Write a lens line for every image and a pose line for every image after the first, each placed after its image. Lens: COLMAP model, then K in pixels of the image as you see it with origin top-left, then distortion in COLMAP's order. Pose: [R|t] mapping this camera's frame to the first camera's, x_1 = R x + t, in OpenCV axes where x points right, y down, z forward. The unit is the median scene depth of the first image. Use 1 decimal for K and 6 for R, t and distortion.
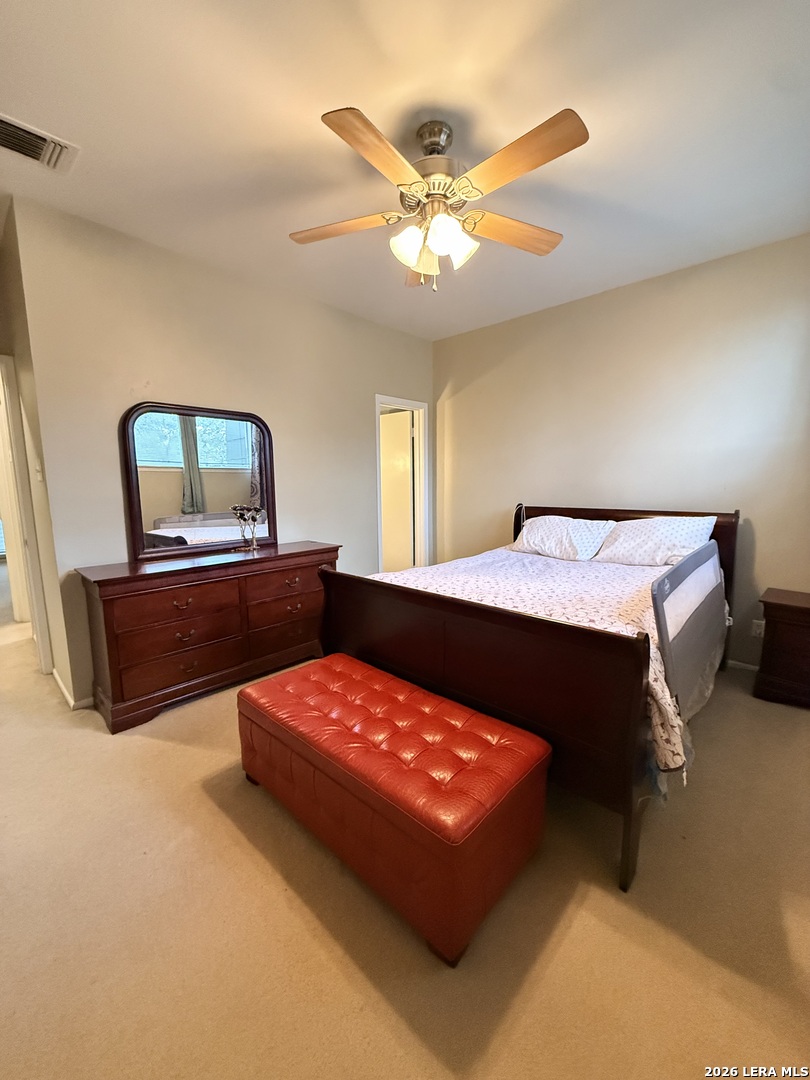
lens RADIAL K [[429.3, 0, 406.8], [0, 429.3, 537.1], [0, 0, 1]] dist [-0.001242, 0.000279]
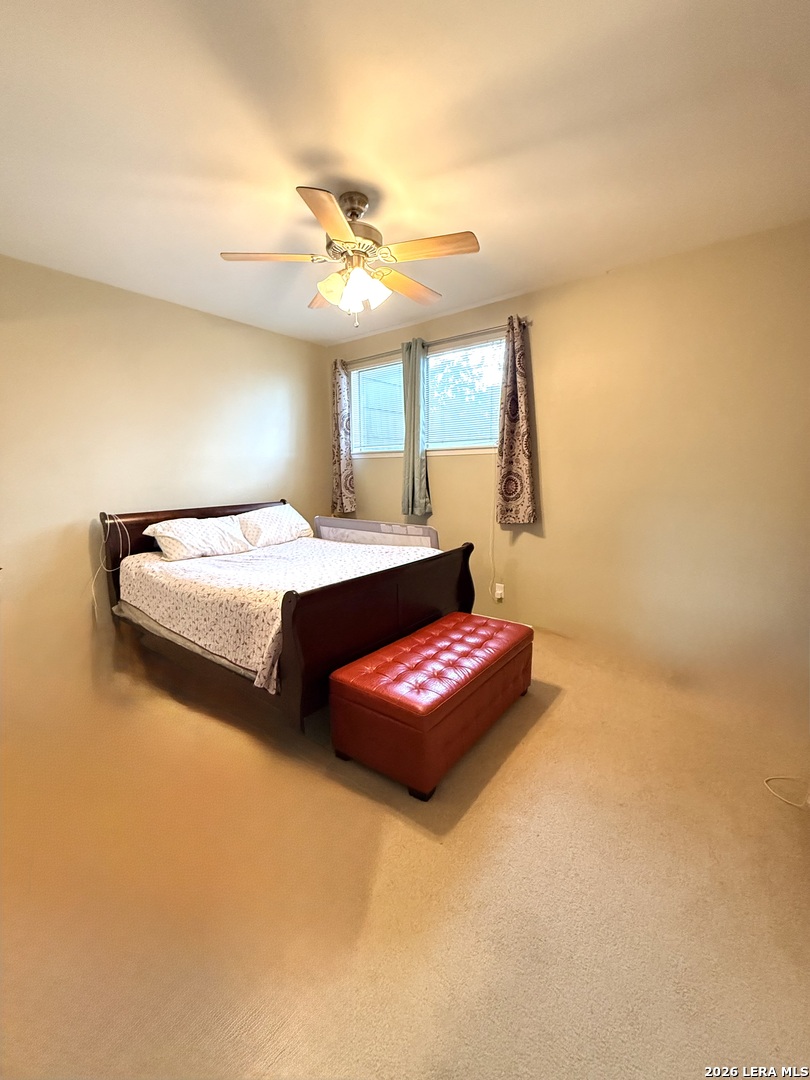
lens RADIAL K [[429.3, 0, 406.8], [0, 429.3, 537.1], [0, 0, 1]] dist [-0.001242, 0.000279]
pose [[-0.097165, -0.126037, 0.987256, -1.235390], [0.147744, 0.979132, 0.139541, -0.124777], [-0.984241, 0.159420, -0.076516, 1.049396]]
